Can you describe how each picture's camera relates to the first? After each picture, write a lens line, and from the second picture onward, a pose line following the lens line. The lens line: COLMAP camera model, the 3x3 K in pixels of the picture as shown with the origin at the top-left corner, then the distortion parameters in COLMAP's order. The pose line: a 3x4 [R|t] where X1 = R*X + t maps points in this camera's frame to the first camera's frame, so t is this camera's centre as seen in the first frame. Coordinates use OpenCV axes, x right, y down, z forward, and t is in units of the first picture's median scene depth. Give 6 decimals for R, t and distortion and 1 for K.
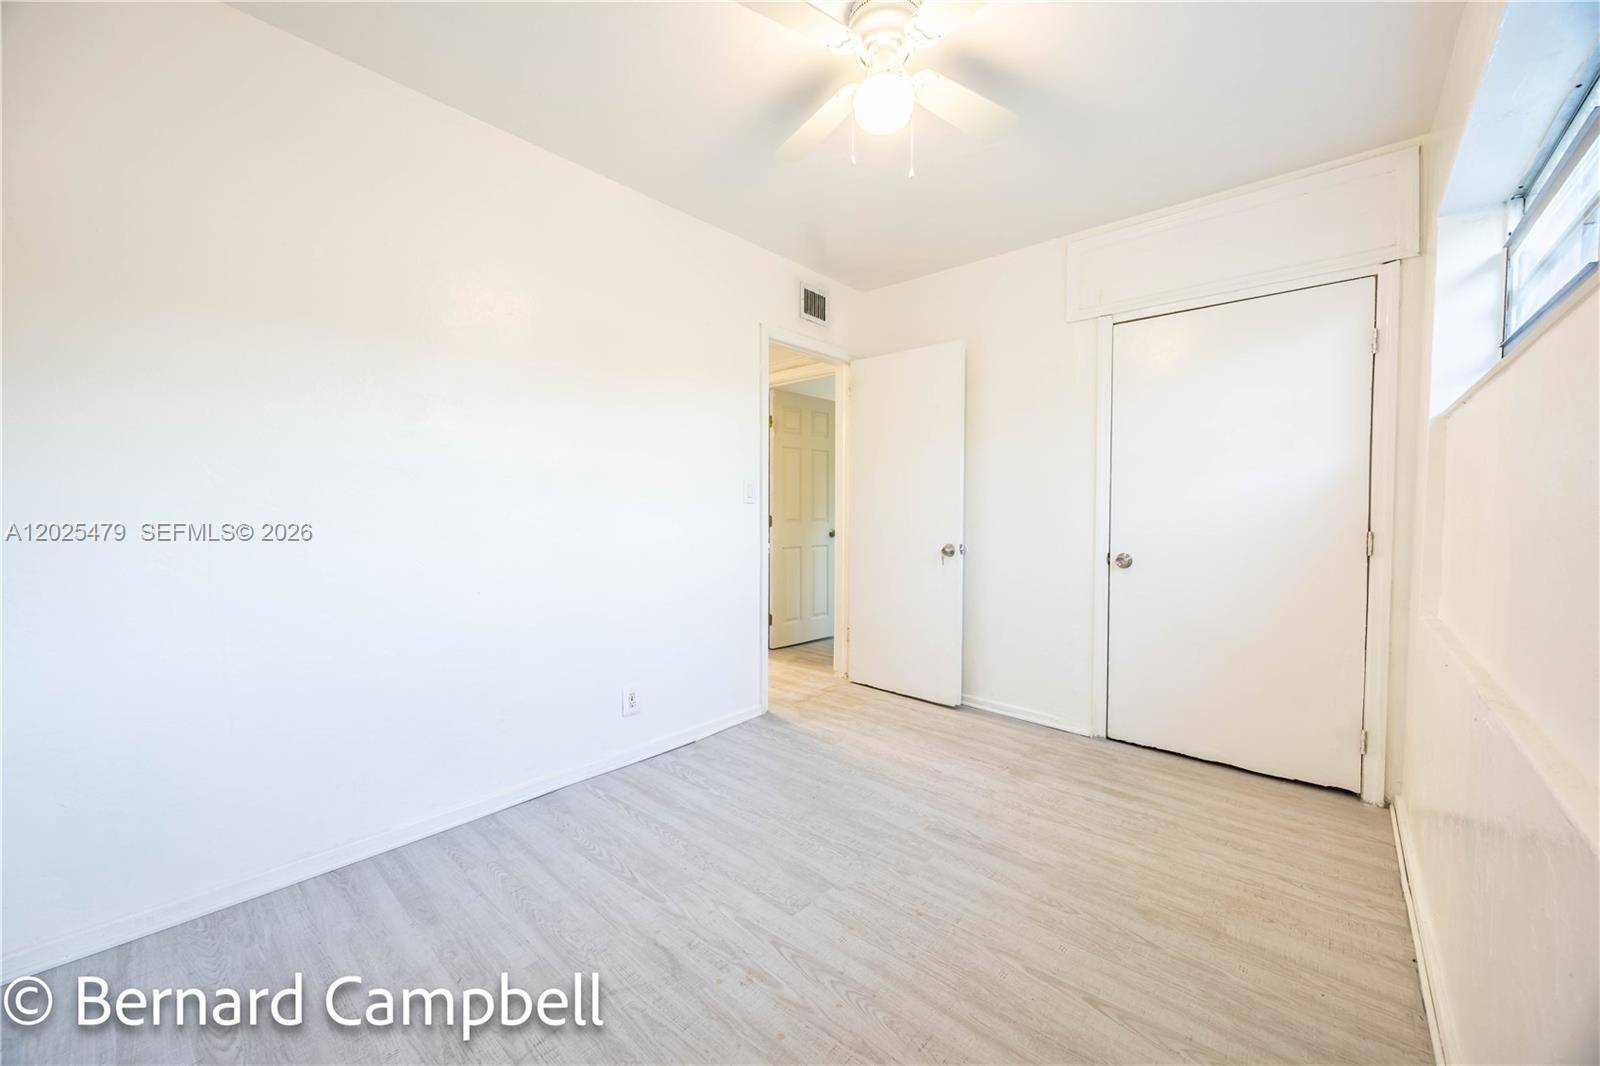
lens RADIAL K [[619.3, 0, 800.0], [0, 619.3, 533.0], [0, 0, 1]] dist [-0.002224, -0.000030]
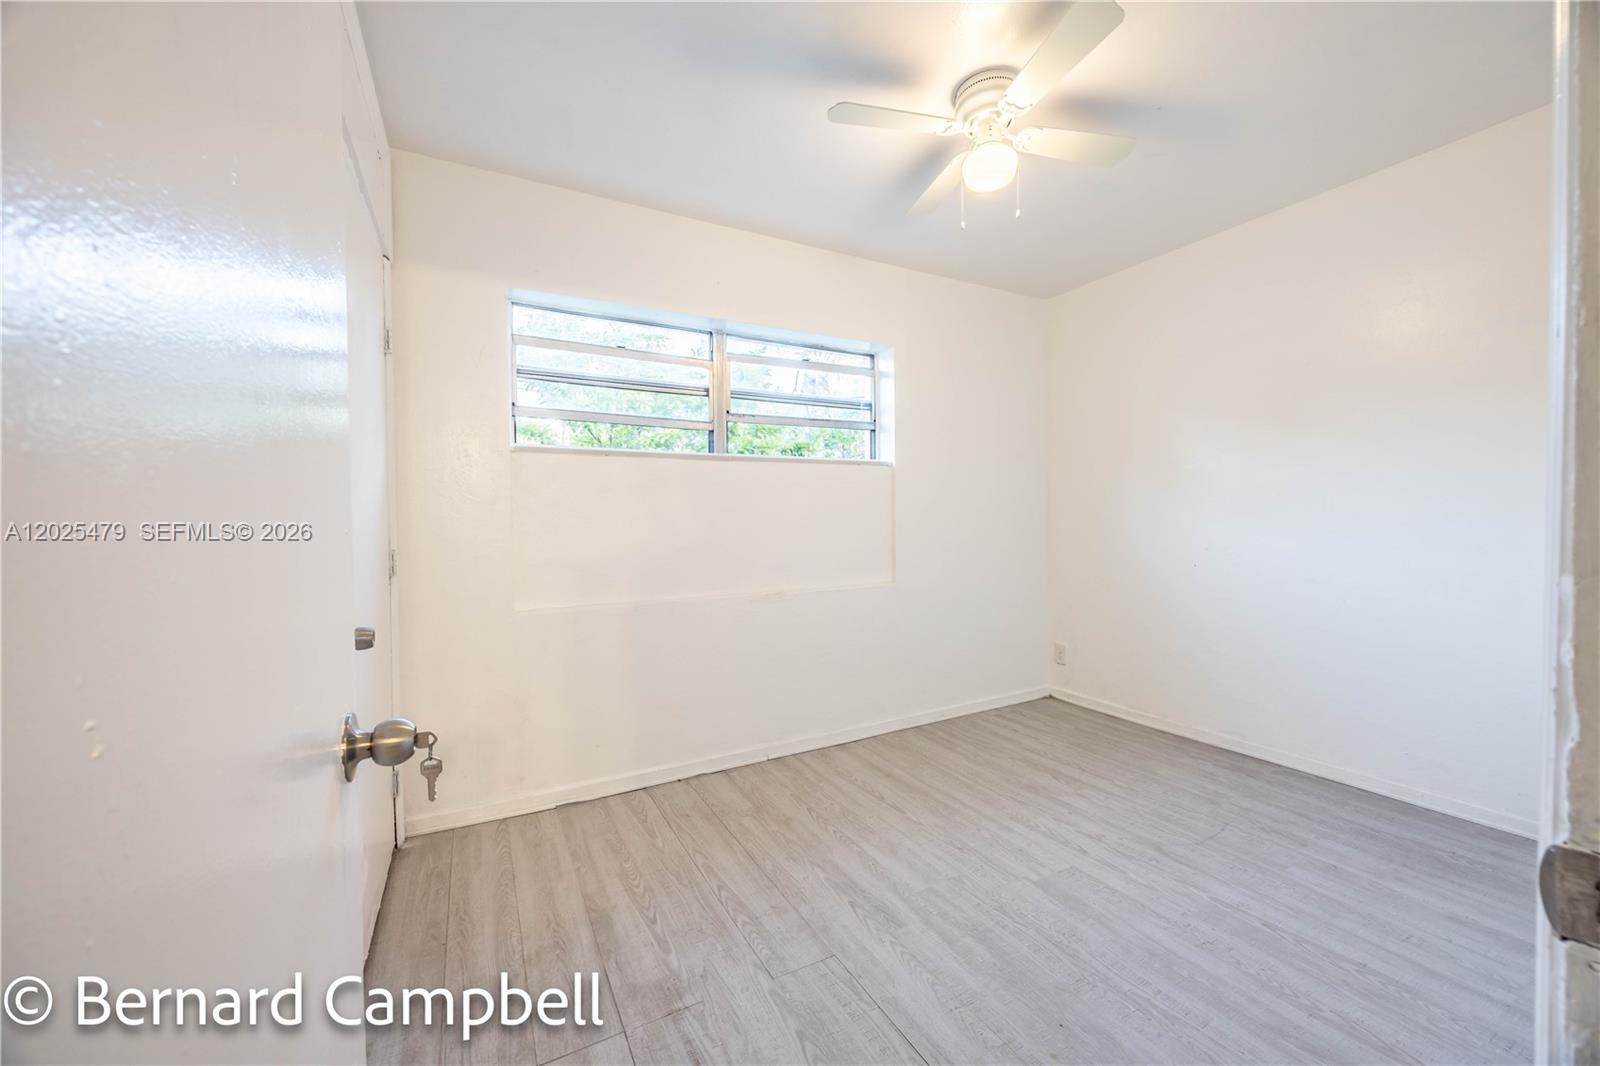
lens RADIAL K [[619.3, 0, 800.0], [0, 619.3, 533.0], [0, 0, 1]] dist [-0.002224, -0.000030]
pose [[-0.942399, 0.000104, 0.334492, 0.075384], [0.021171, 0.998013, 0.059339, -0.082539], [-0.333821, 0.063003, -0.940529, 2.037031]]
